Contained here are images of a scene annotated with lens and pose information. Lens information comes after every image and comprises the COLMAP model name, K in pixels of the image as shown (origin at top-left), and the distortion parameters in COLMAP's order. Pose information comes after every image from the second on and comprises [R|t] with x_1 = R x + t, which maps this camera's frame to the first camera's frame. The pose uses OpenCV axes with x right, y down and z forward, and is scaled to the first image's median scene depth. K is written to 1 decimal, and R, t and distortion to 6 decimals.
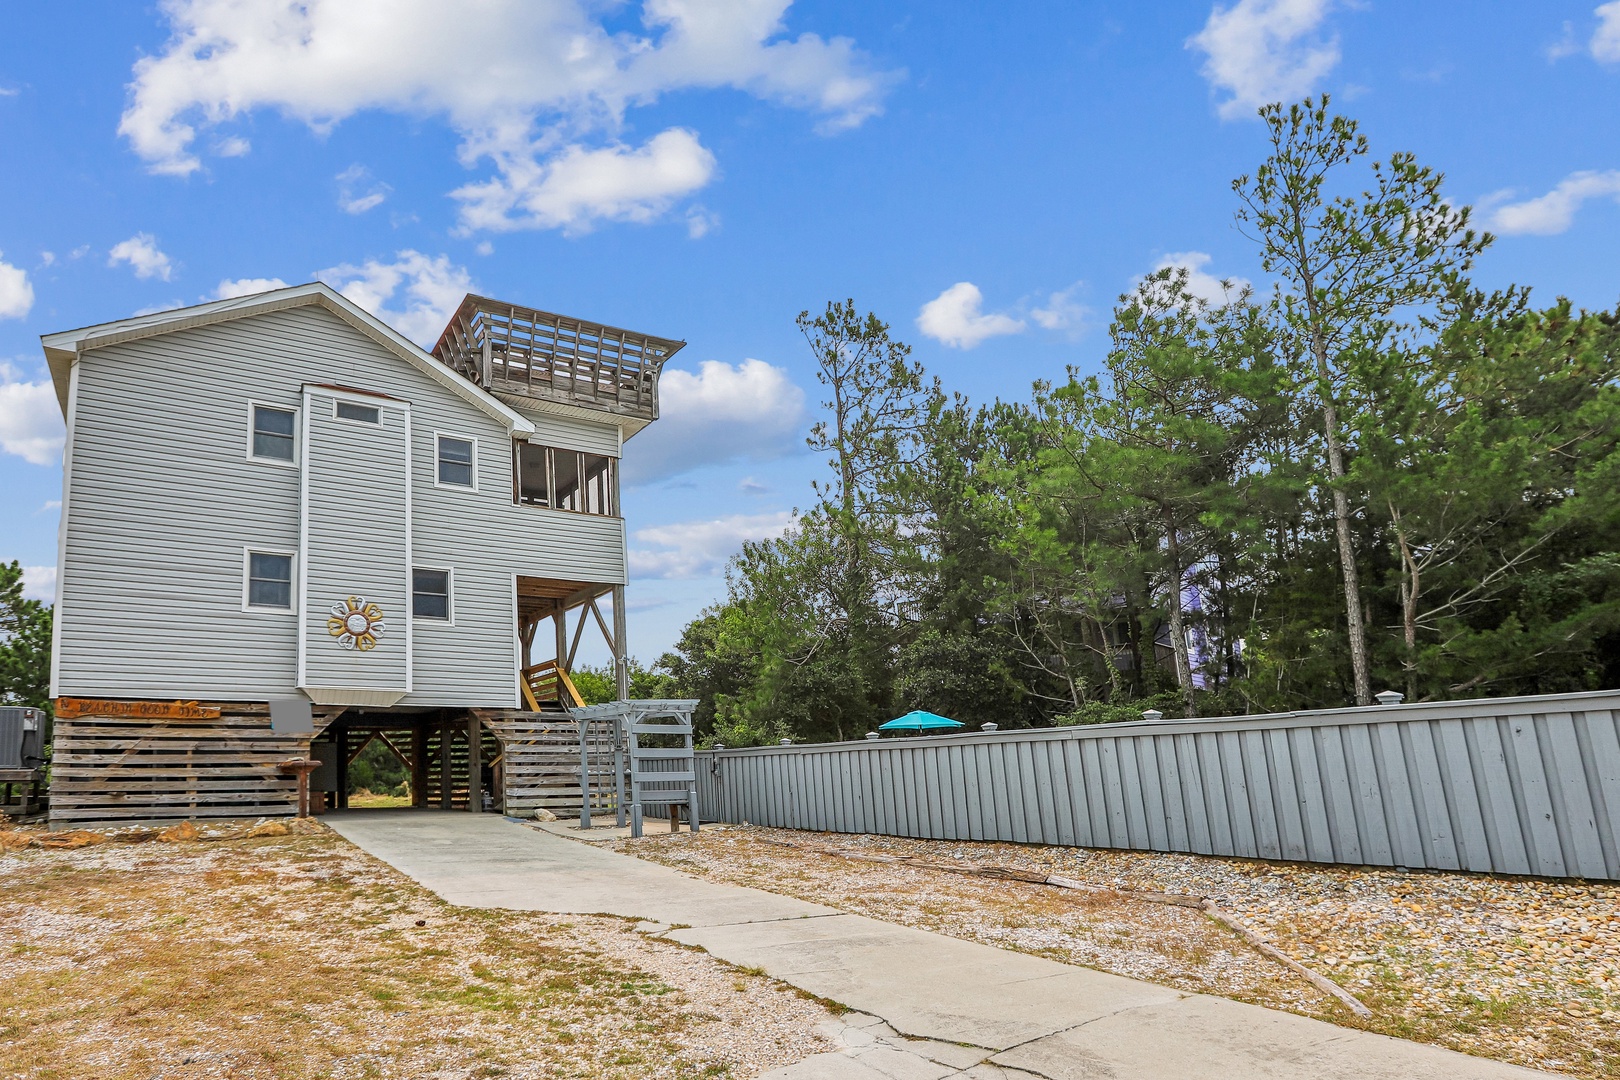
lens RADIAL K [[947.3, 0, 699.1], [0, 947.3, 552.7], [0, 0, 1]] dist [-0.000113, 0.000377]
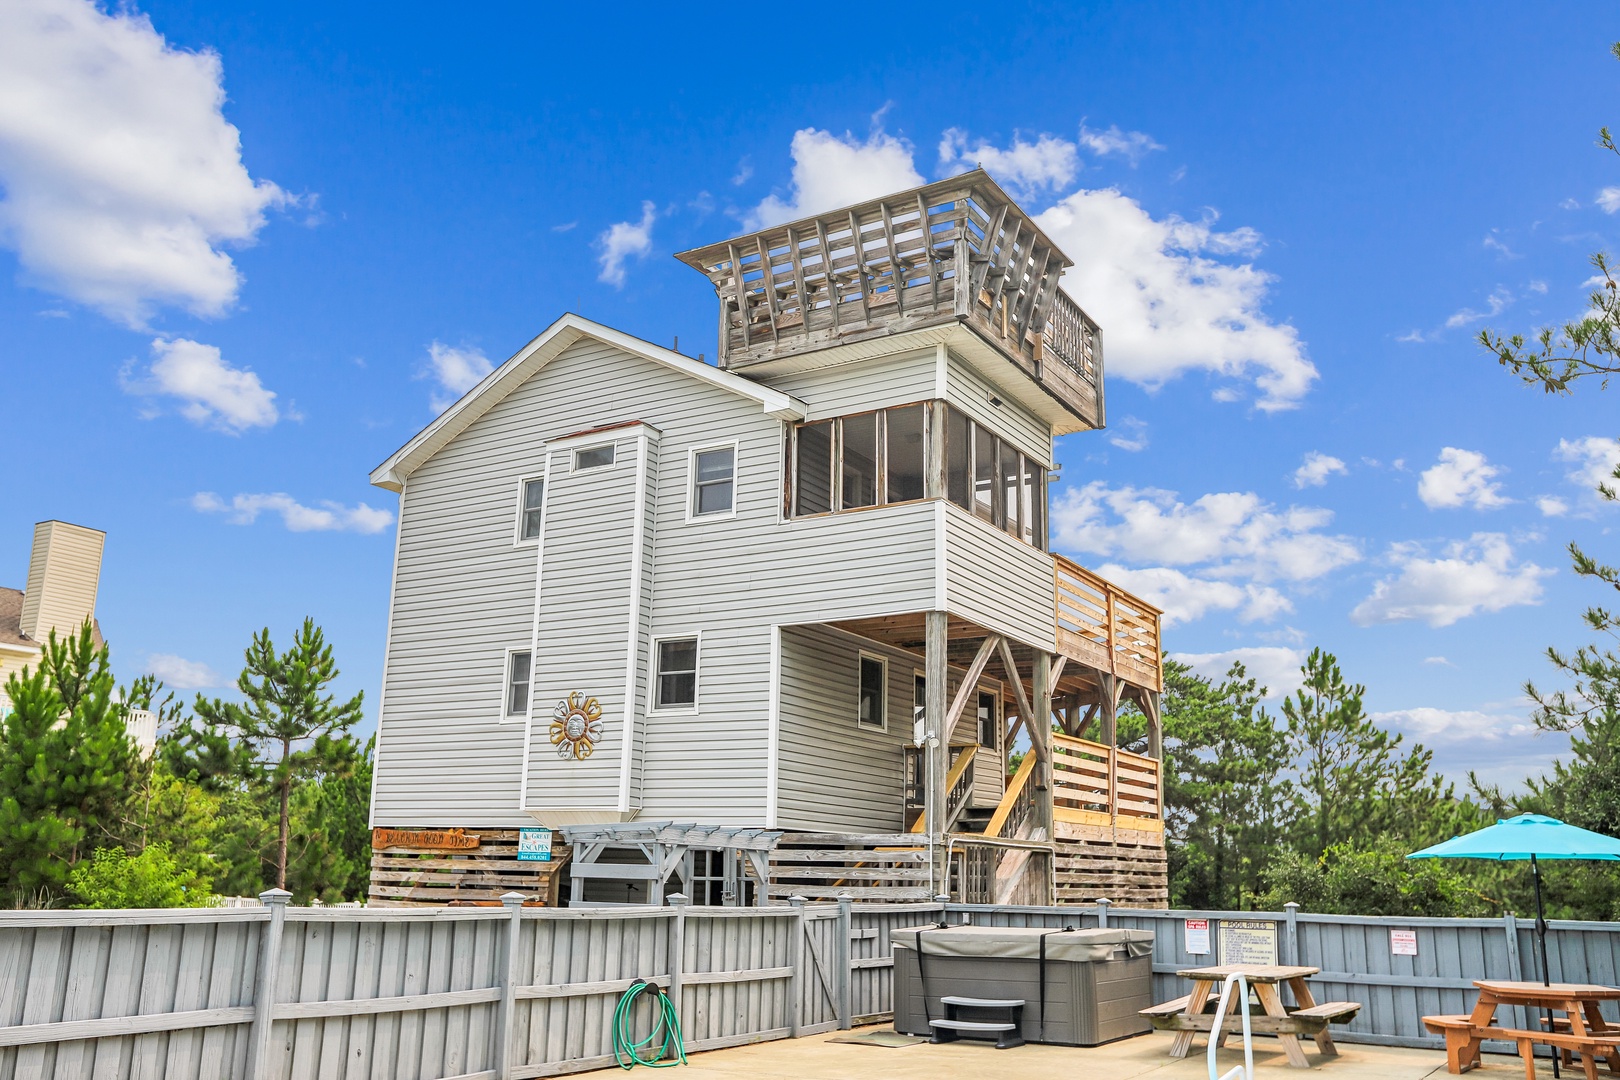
lens RADIAL K [[1373.7, 0, 800.3], [0, 1373.7, 519.8], [0, 0, 1]] dist [-0.024346, 0.047195]
pose [[0.474489, -0.197421, -0.857837, 0.724502], [0.177713, 0.975943, -0.126304, 0.082413], [0.862136, -0.092519, 0.498159, 0.589431]]
